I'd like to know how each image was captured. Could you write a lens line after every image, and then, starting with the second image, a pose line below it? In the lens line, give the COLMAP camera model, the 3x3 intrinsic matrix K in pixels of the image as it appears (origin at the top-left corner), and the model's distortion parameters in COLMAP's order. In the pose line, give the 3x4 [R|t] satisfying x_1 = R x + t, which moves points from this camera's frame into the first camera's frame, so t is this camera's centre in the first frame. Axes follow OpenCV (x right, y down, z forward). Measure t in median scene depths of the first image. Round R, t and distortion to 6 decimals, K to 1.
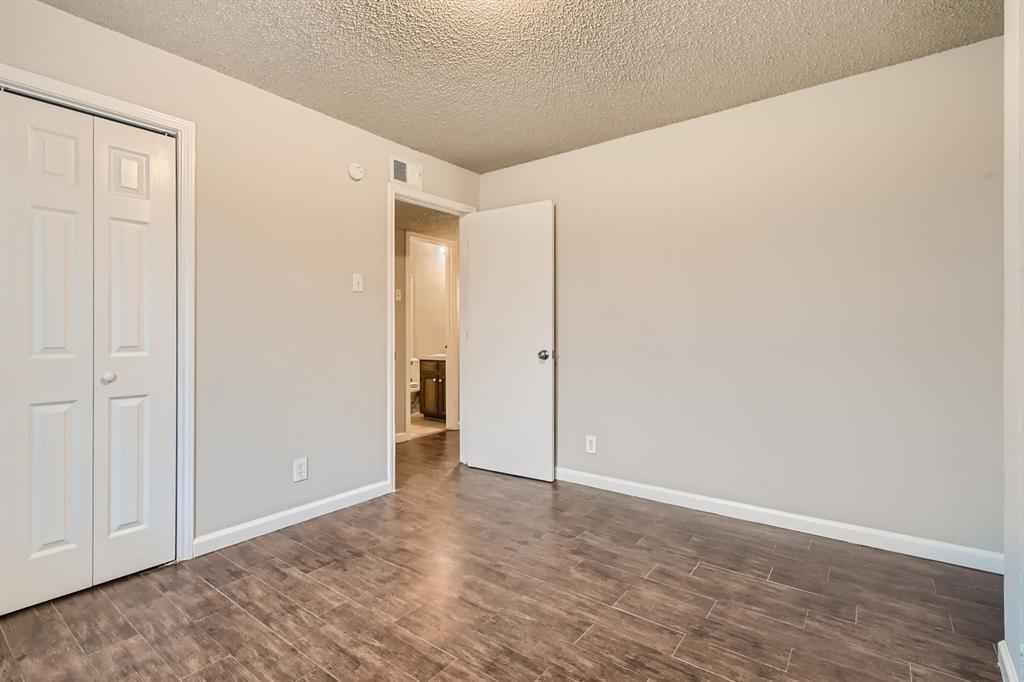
lens RADIAL K [[487.4, 0, 512.3], [0, 487.4, 331.6], [0, 0, 1]] dist [0.001169, -0.000205]
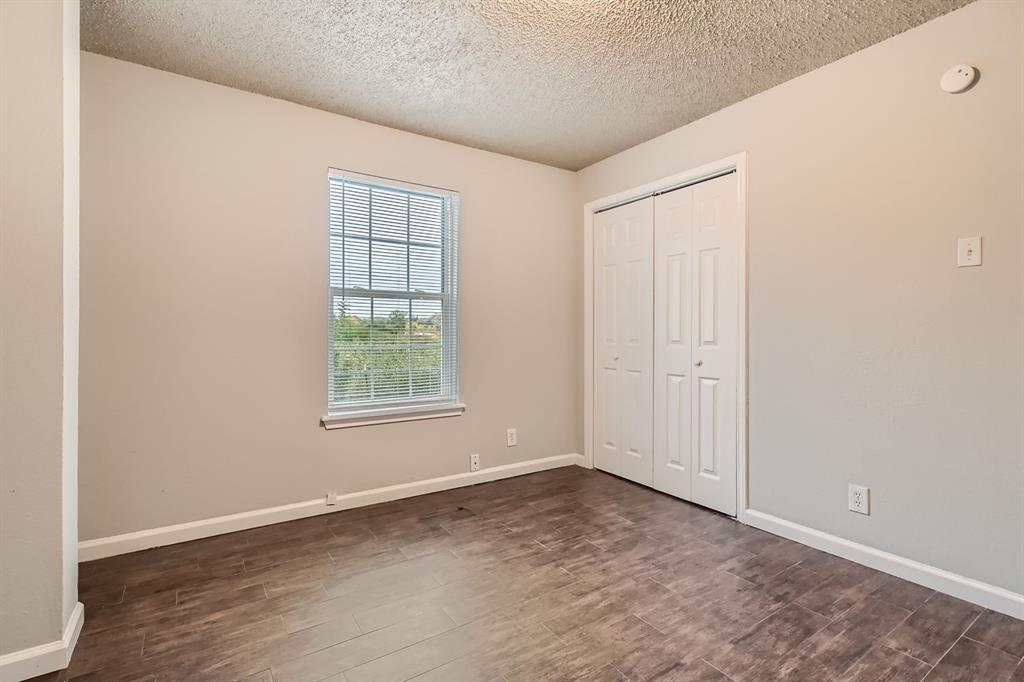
lens RADIAL K [[487.4, 0, 512.3], [0, 487.4, 331.6], [0, 0, 1]] dist [0.001169, -0.000205]
pose [[-0.346934, -0.000817, -0.937889, 0.700721], [0.002414, 0.999996, -0.001764, 0.003914], [0.937886, -0.002876, -0.346930, 0.972874]]
